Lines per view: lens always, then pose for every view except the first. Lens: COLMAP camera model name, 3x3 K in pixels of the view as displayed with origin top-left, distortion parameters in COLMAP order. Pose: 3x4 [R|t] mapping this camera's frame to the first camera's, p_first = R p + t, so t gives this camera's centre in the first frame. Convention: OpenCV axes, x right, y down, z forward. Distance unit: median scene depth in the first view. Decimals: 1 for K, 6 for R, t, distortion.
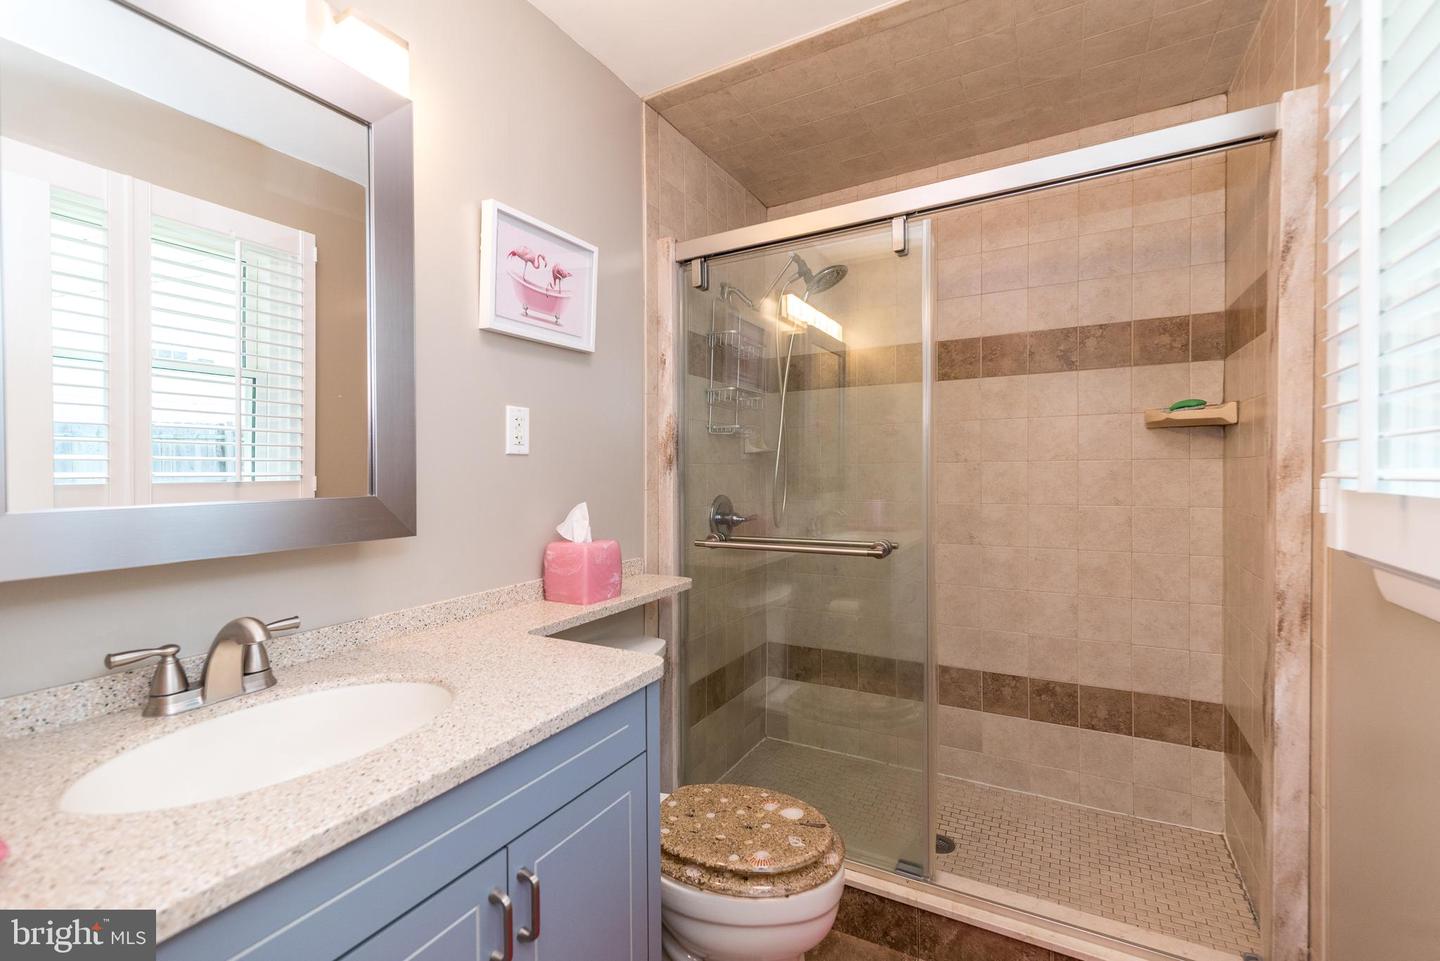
lens RADIAL K [[619.3, 0, 716.0], [0, 619.3, 453.8], [0, 0, 1]] dist [0.000003, 0.000038]
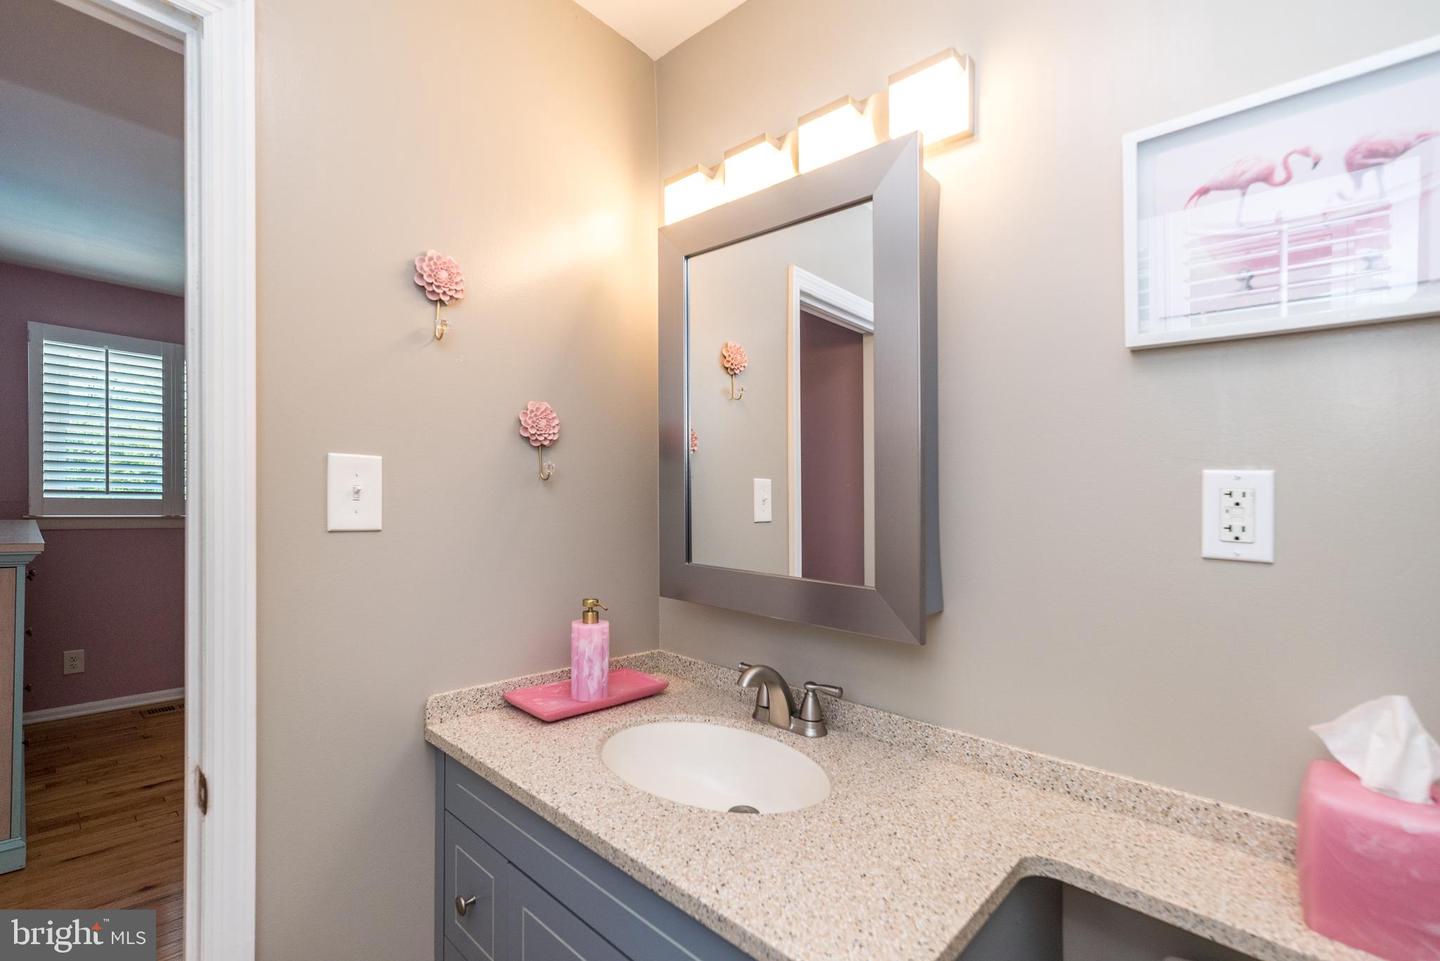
lens RADIAL K [[635.0, 0, 708.3], [0, 635.0, 486.2], [0, 0, 1]] dist [0.002009, 0.000437]
pose [[-0.236859, -0.010543, -0.971487, 0.329848], [-0.006353, 0.999937, -0.009303, -0.056282], [0.971523, 0.003968, -0.236911, 0.730134]]
